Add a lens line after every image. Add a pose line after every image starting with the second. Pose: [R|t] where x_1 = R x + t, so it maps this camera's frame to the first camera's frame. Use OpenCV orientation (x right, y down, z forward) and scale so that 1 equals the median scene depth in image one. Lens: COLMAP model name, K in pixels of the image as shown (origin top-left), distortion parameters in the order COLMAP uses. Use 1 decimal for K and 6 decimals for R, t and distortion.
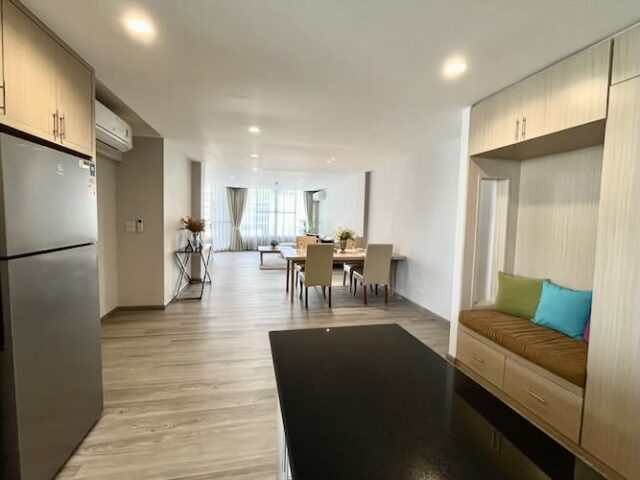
lens RADIAL K [[274.0, 0, 320.0], [0, 274.0, 237.1], [0, 0, 1]] dist [-0.001063, -0.000143]
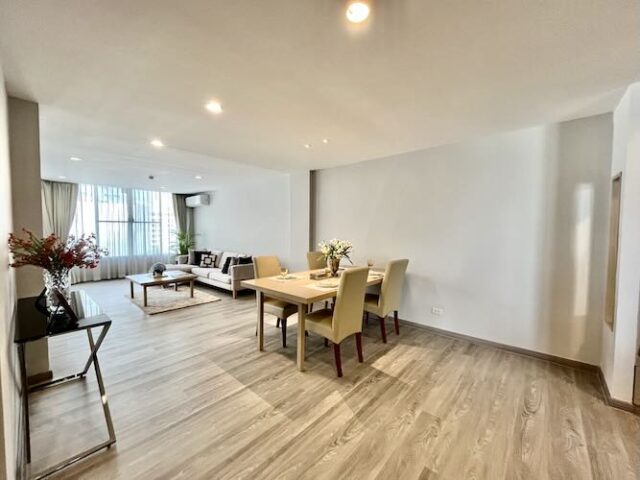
lens RADIAL K [[262.6, 0, 320.0], [0, 262.6, 240.0], [0, 0, 1]] dist [-0.002136, -0.000387]
pose [[0.830311, -0.043019, 0.555638, -0.154913], [0.055942, 0.998414, -0.006297, -0.015682], [-0.554486, 0.036312, 0.831400, 0.213028]]
